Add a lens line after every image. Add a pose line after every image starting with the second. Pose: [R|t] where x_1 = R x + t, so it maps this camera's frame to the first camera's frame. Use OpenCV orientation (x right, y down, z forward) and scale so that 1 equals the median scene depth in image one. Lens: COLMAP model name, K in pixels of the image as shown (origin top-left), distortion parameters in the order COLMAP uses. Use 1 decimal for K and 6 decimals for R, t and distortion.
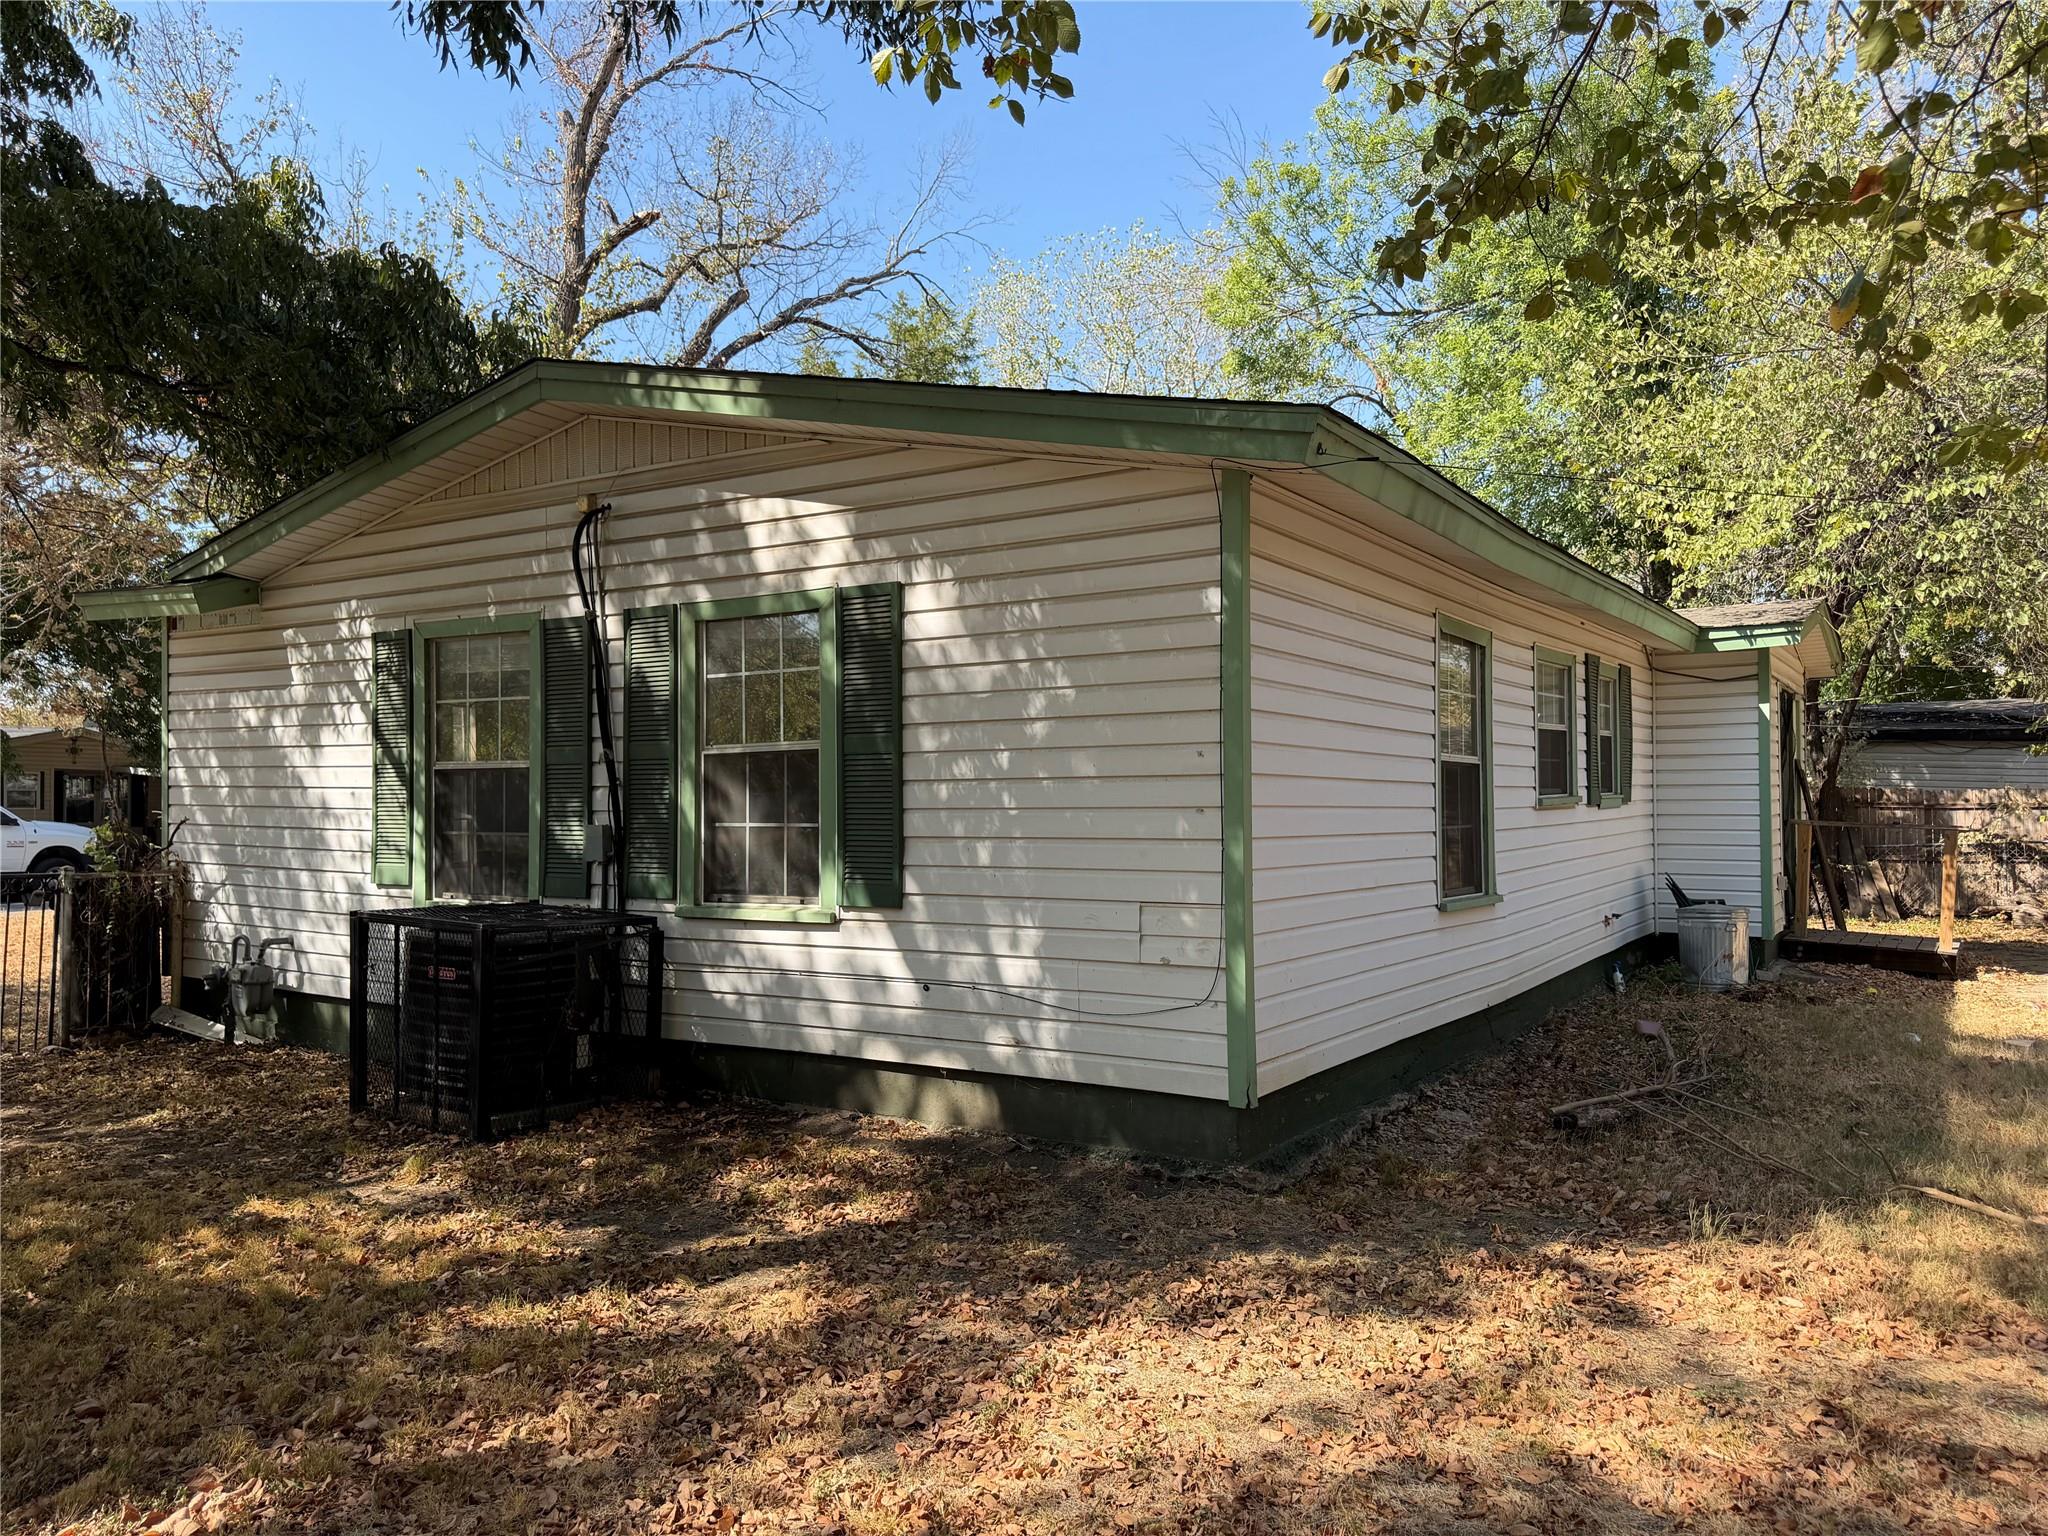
lens RADIAL K [[1448.2, 0, 1013.7], [0, 1448.2, 778.2], [0, 0, 1]] dist [0.063029, -0.082764]
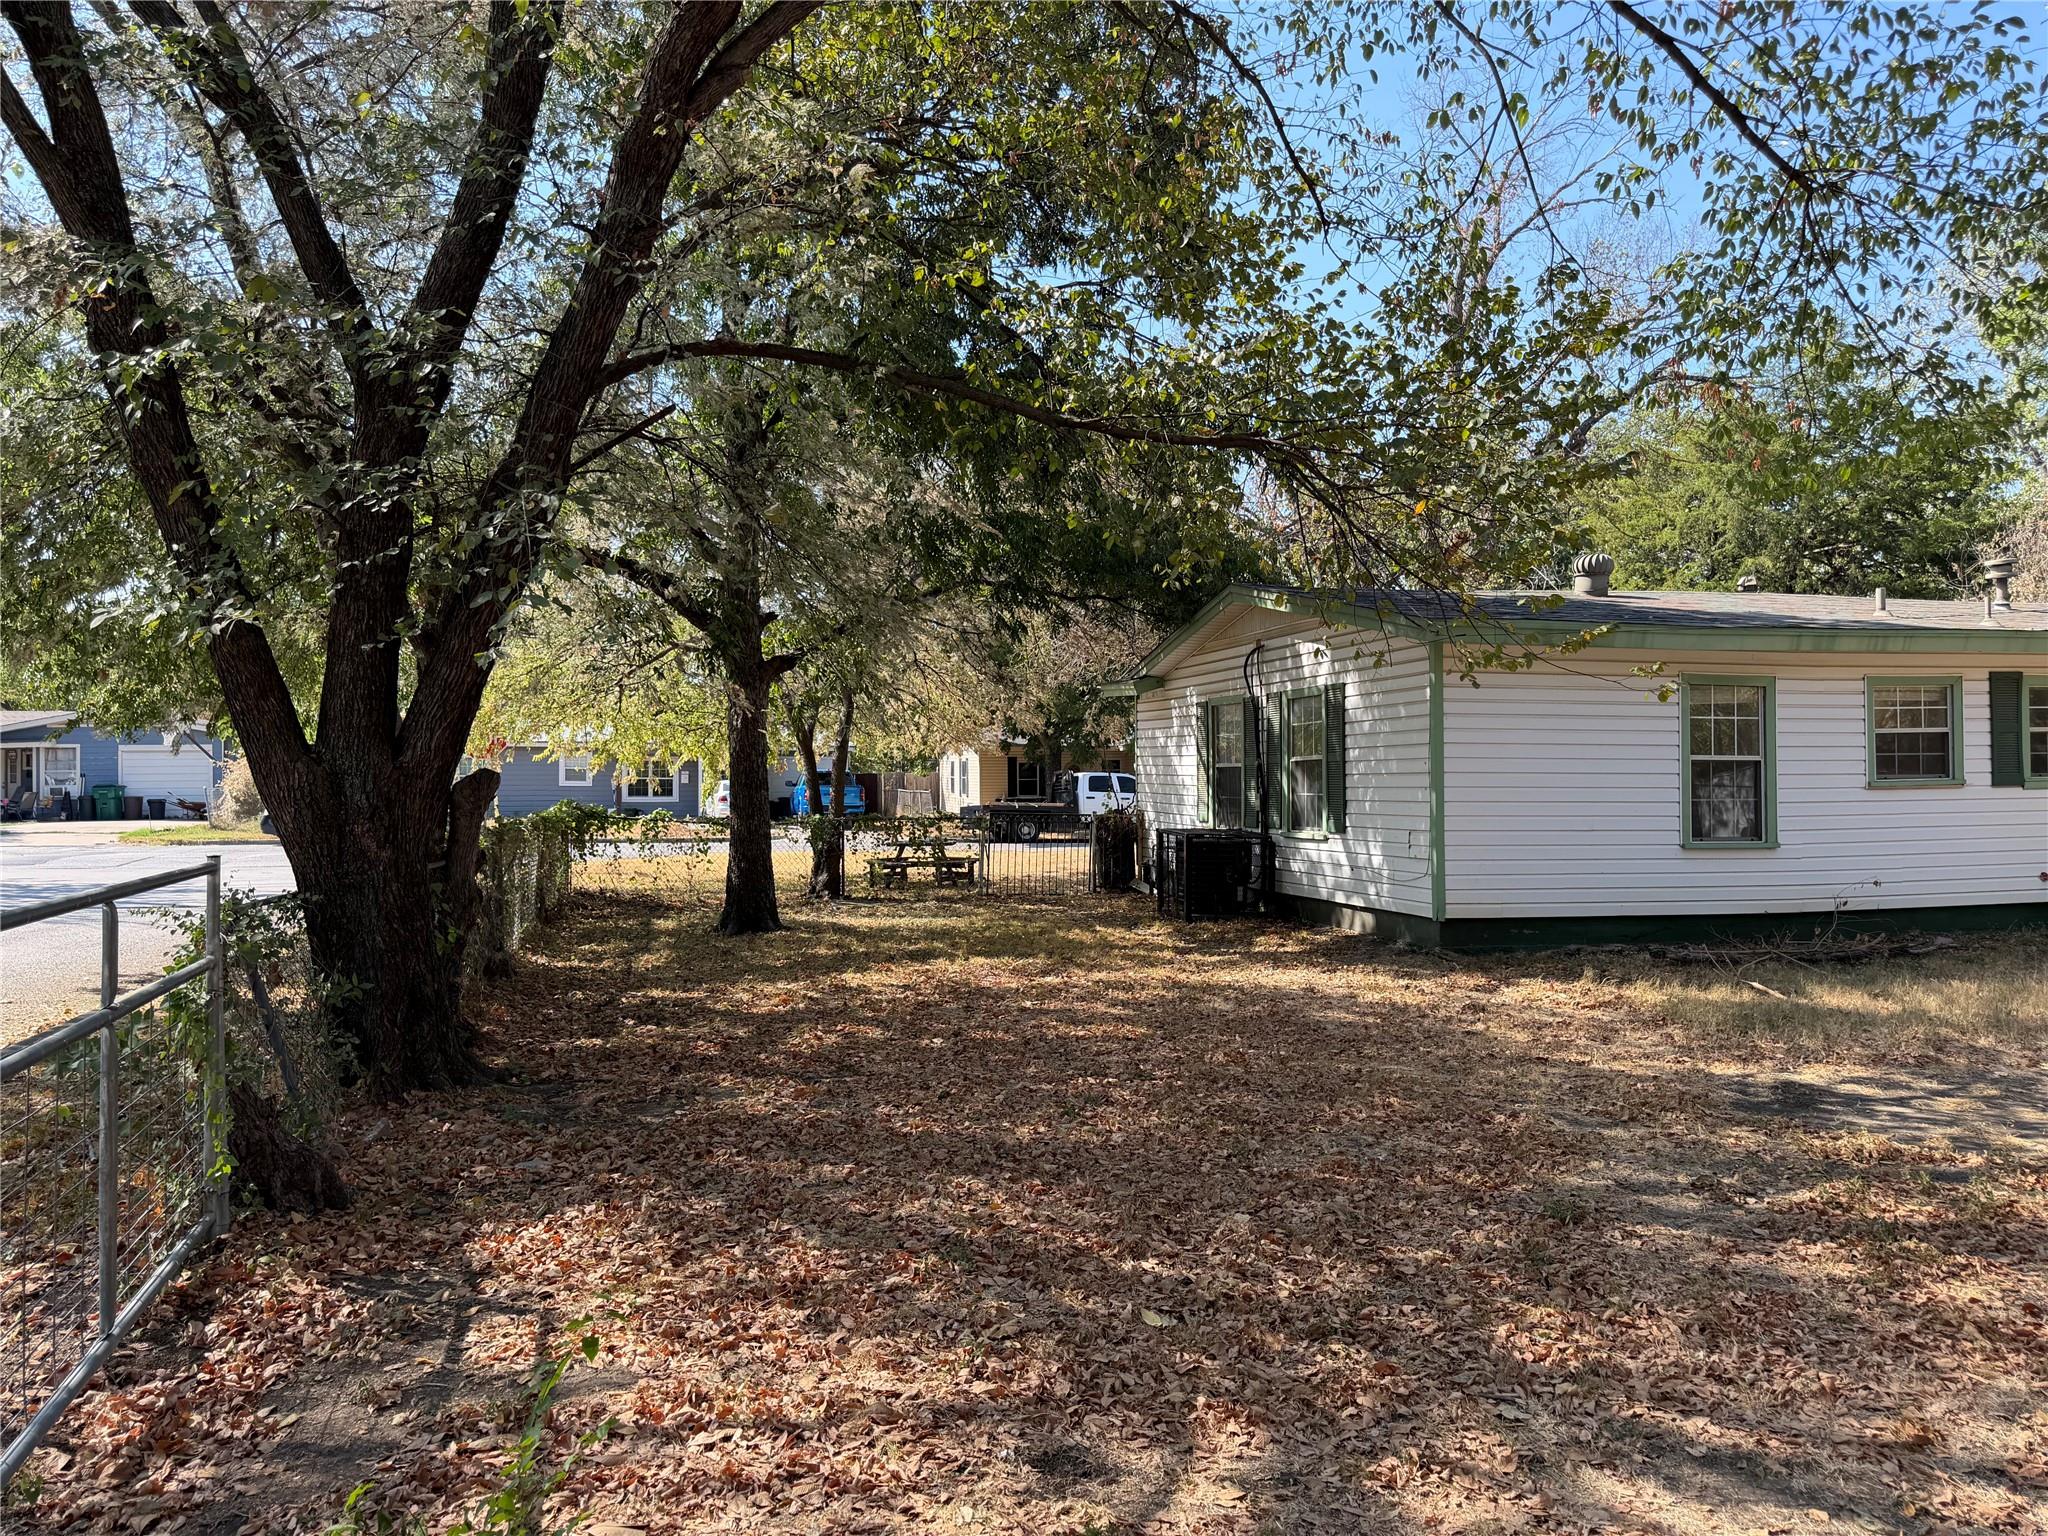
lens RADIAL K [[1448.2, 0, 1024.5], [0, 1448.2, 766.1], [0, 0, 1]] dist [0.063029, -0.082764]
pose [[0.729039, -0.003371, -0.684464, 1.027966], [0.009721, 0.999938, 0.005430, -0.025383], [0.684403, -0.010612, 0.729026, -0.886218]]
